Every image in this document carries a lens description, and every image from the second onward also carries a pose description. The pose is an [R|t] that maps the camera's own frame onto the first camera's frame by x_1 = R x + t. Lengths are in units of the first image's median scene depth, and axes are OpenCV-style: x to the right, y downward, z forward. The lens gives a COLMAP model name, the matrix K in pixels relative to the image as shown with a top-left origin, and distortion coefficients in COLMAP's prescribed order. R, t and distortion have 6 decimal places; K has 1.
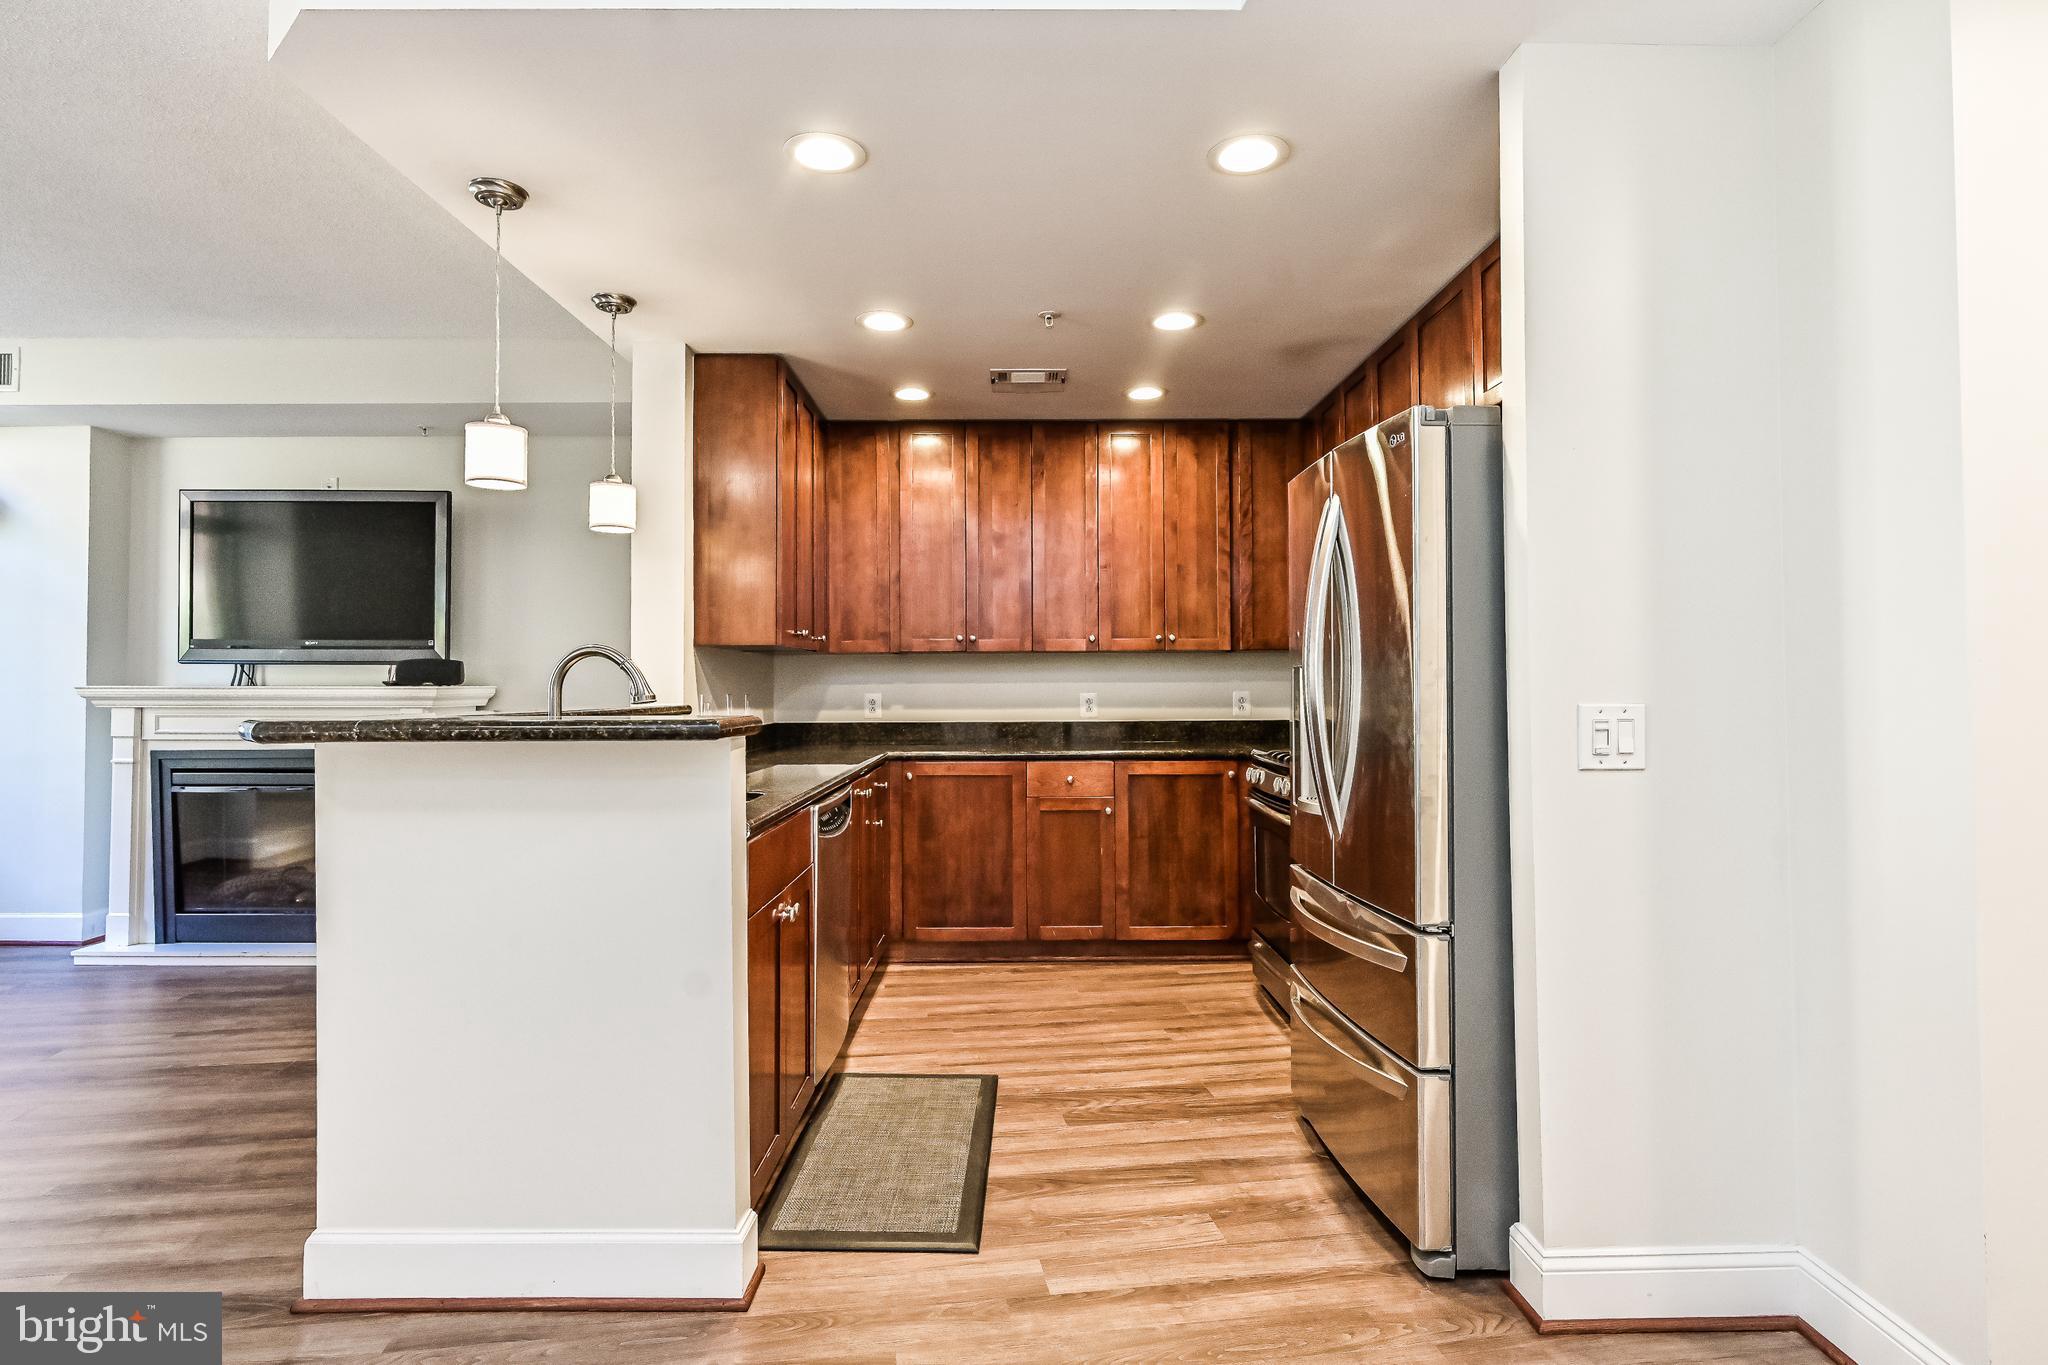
lens RADIAL K [[1028.6, 0, 1013.4], [0, 1028.6, 662.4], [0, 0, 1]] dist [-0.004803, 0.000363]
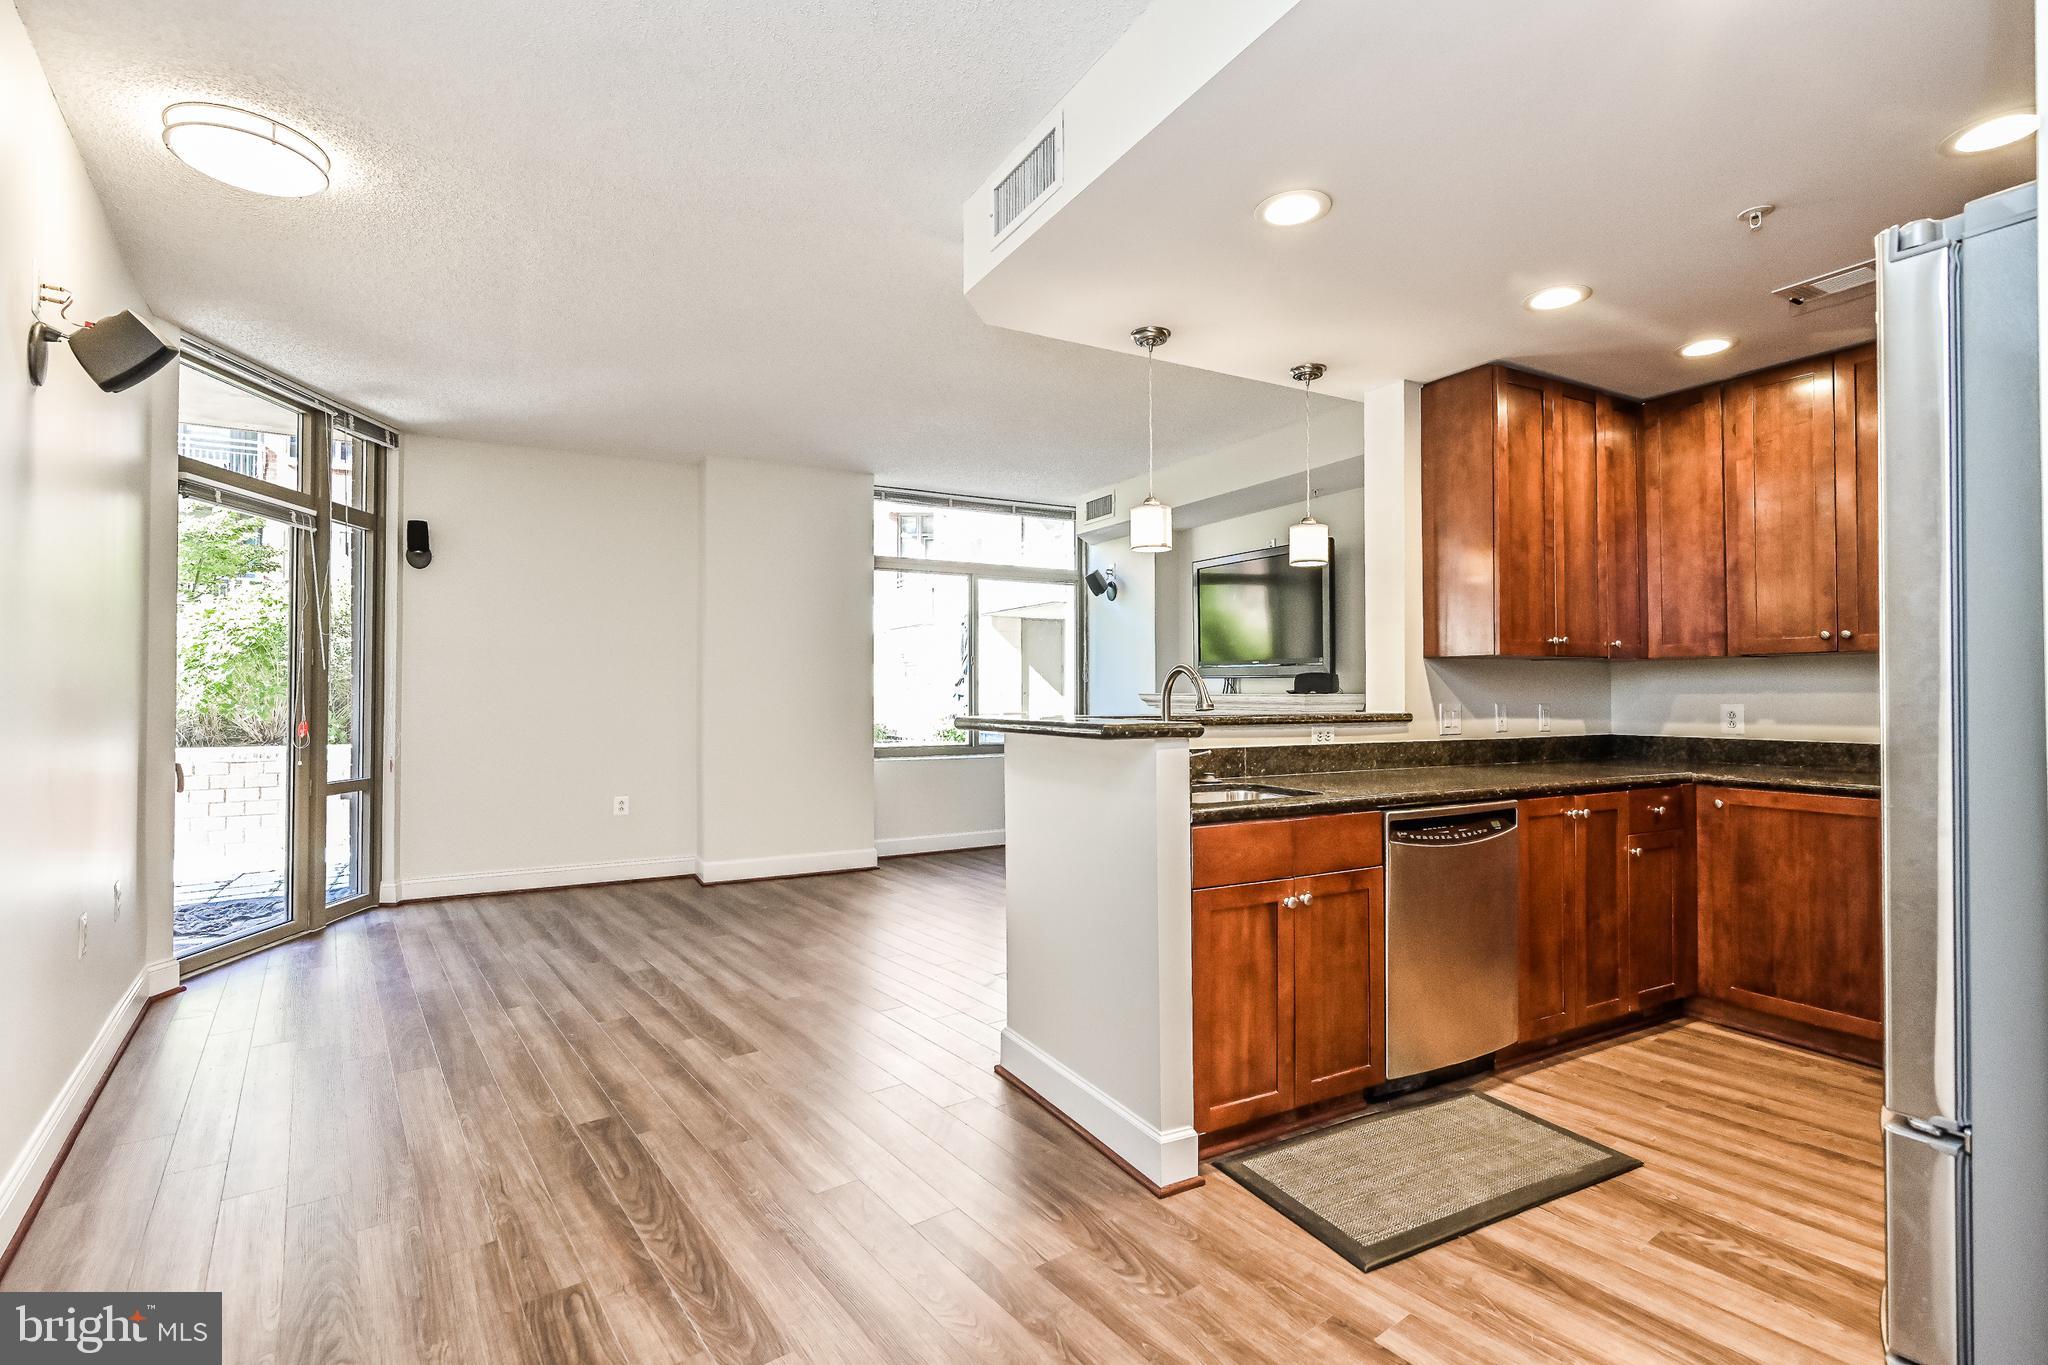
lens RADIAL K [[934.5, 0, 1031.1], [0, 934.5, 684.0], [0, 0, 1]] dist [-0.001596, -0.000064]
pose [[0.482496, -0.005381, -0.875882, 0.287133], [0.018602, 0.999819, 0.004105, -0.000533], [0.875701, -0.018274, 0.482509, 0.141331]]
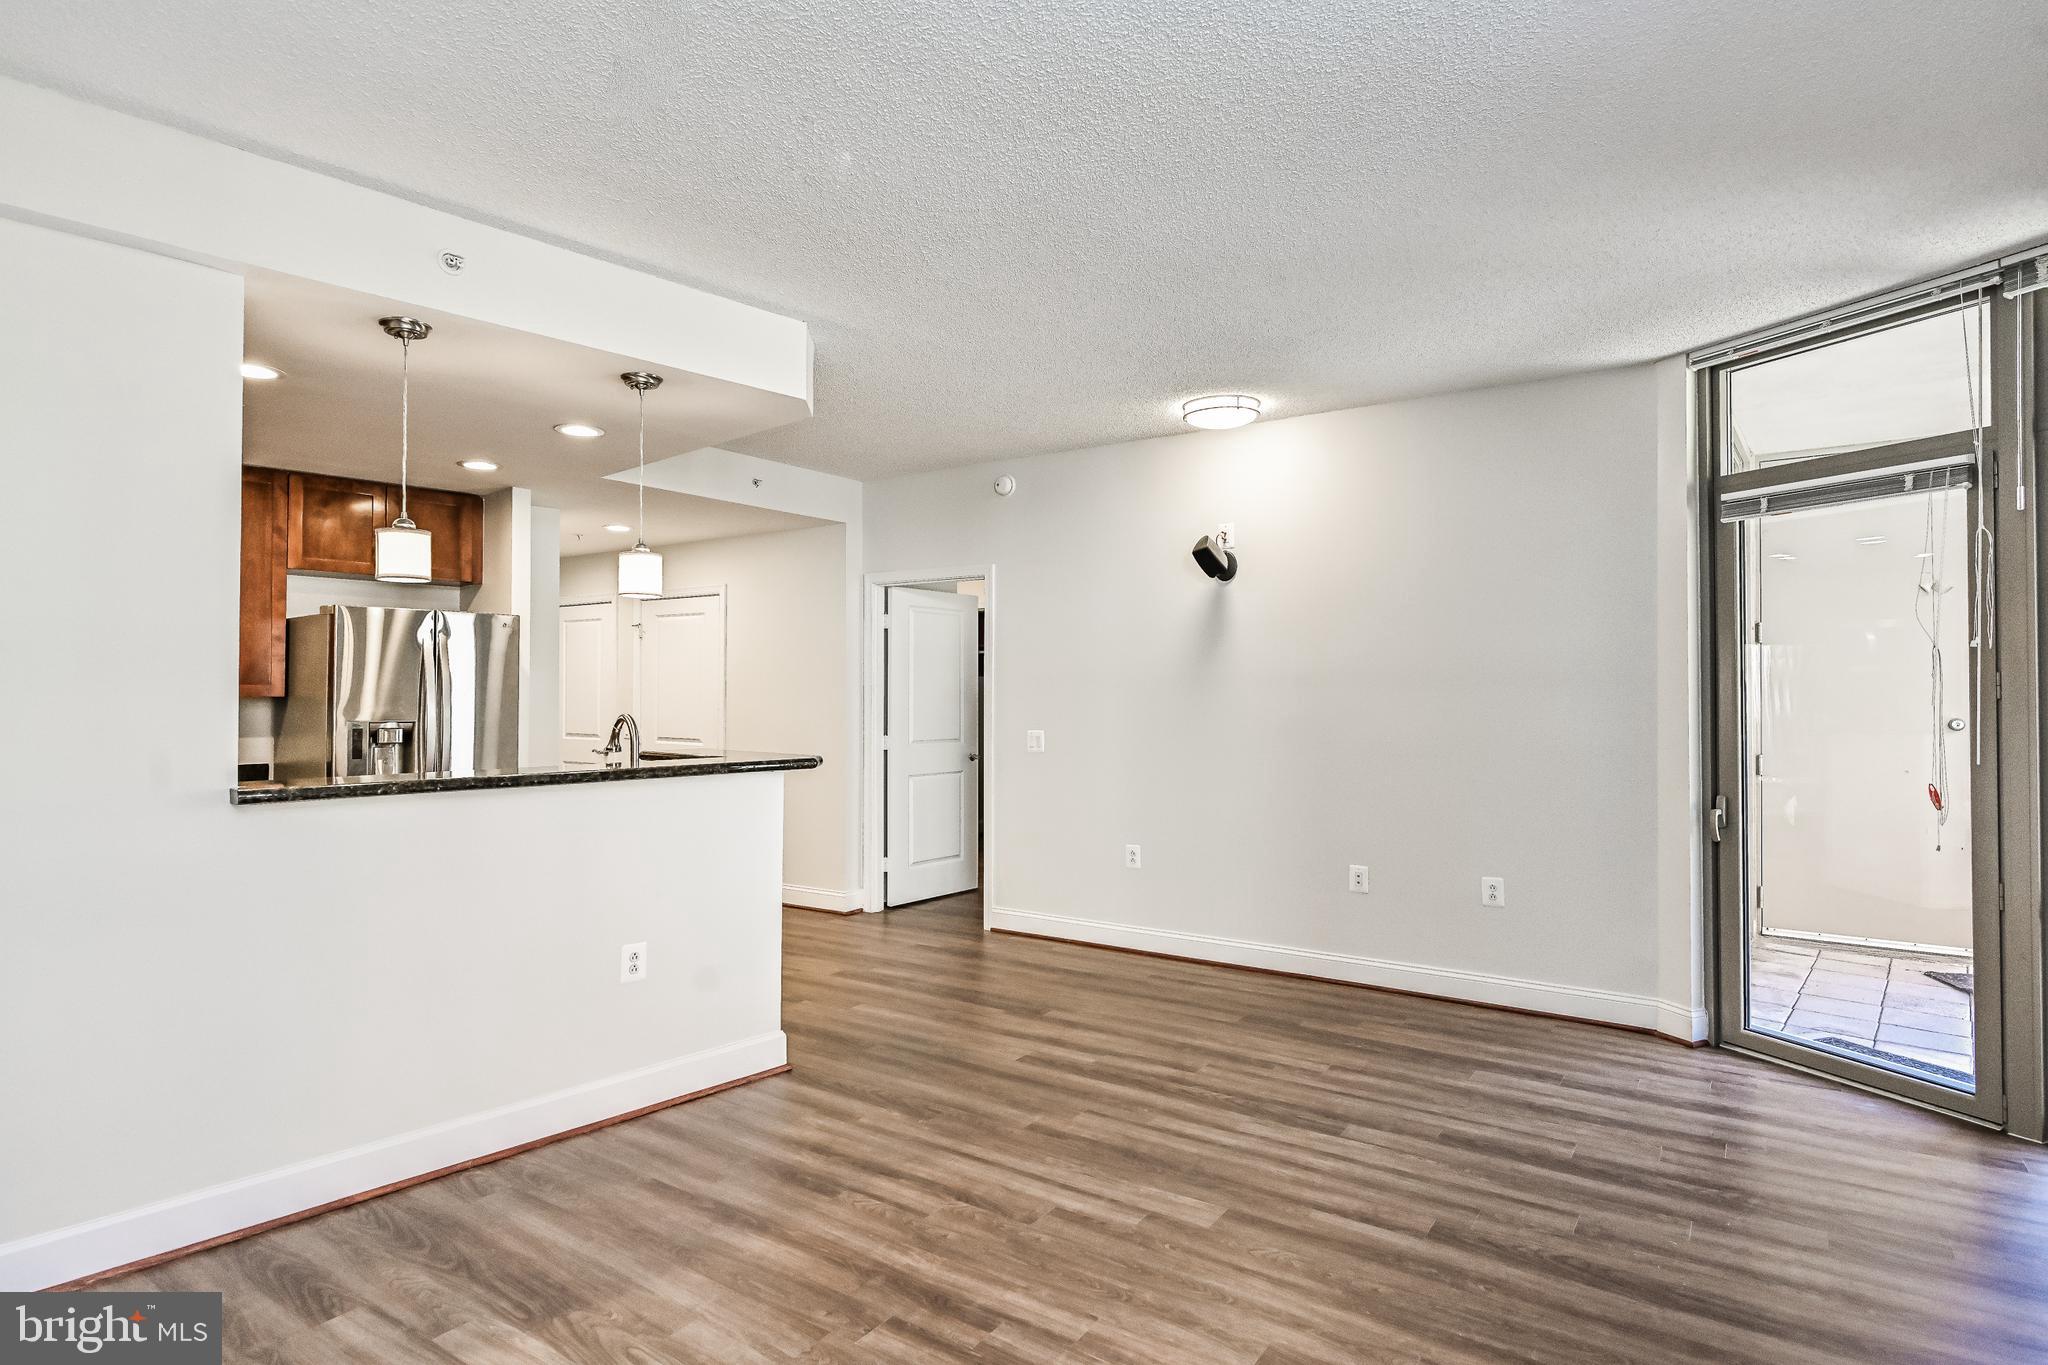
lens RADIAL K [[1083.3, 0, 1014.2], [0, 1083.3, 686.0], [0, 0, 1]] dist [-0.002568, -0.000168]
pose [[-0.729389, 0.008855, 0.684042, -1.022916], [-0.011886, 0.999601, -0.025614, -0.012828], [-0.683996, -0.026813, -0.728993, 0.945233]]
